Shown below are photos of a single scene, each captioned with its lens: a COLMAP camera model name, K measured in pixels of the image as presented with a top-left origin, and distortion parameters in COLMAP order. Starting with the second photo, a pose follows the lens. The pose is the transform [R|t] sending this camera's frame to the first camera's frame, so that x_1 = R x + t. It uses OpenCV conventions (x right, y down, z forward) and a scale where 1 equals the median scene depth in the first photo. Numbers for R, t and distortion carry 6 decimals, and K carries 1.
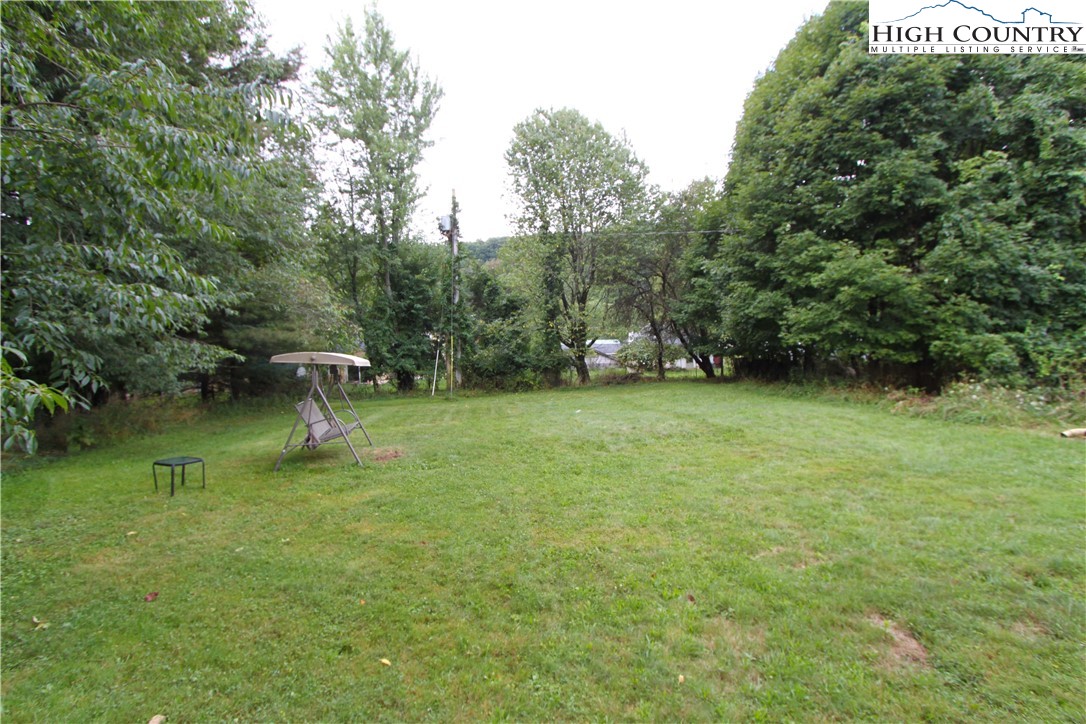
lens RADIAL K [[502.9, 0, 536.7], [0, 502.9, 358.8], [0, 0, 1]] dist [-0.020351, 0.004465]
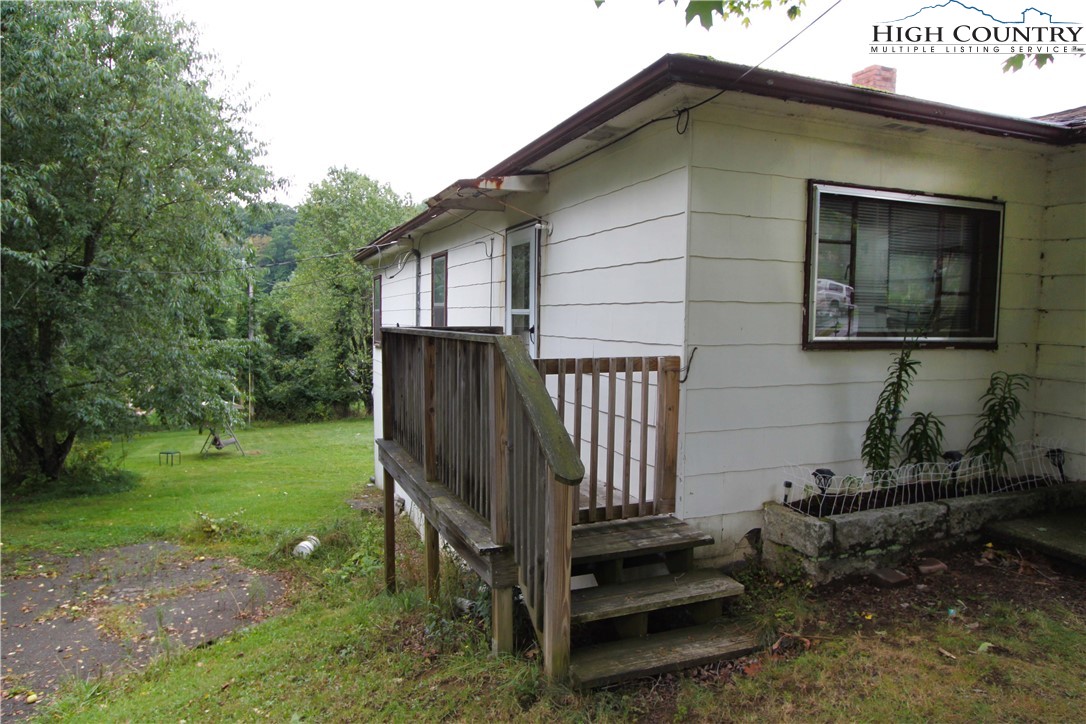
lens RADIAL K [[689.4, 0, 543.2], [0, 689.4, 357.0], [0, 0, 1]] dist [0.005722, -0.001235]
pose [[0.951633, 0.018574, 0.306675, -0.014461], [-0.009252, 0.999451, -0.031824, -0.035346], [-0.307098, 0.027447, 0.951282, -0.613675]]
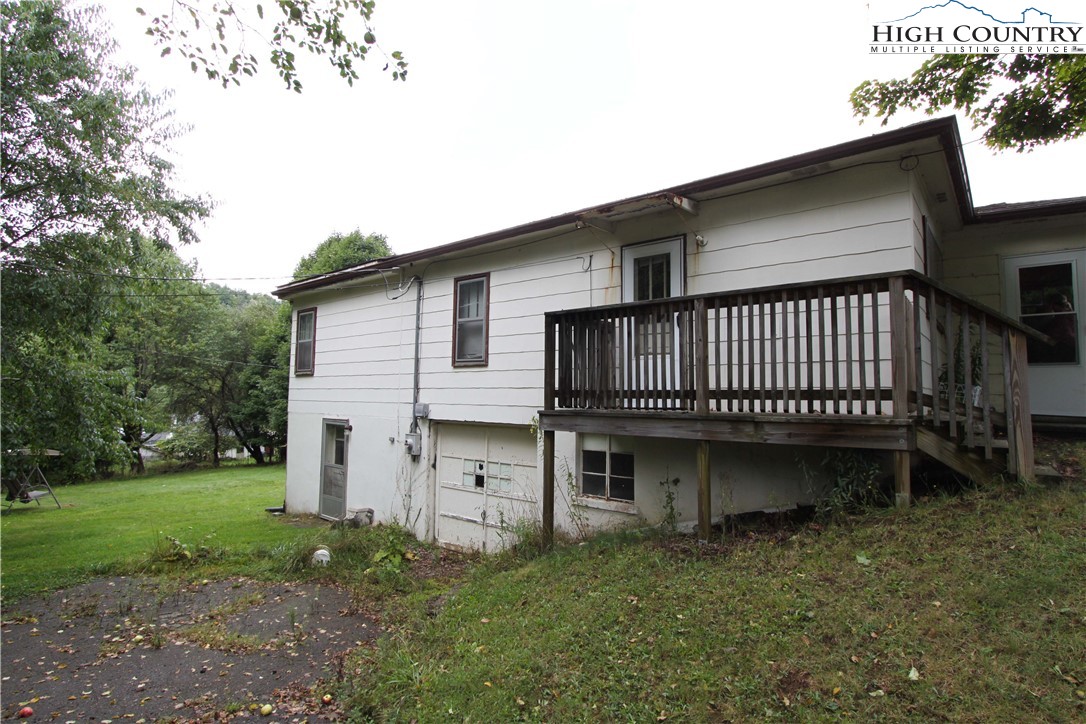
lens RADIAL K [[553.5, 0, 540.2], [0, 553.5, 360.1], [0, 0, 1]] dist [-0.005772, 0.000073]
pose [[0.700921, 0.085056, 0.708149, -0.170418], [0.027132, 0.988965, -0.145641, 0.002842], [-0.712723, 0.121296, 0.690879, -0.506536]]
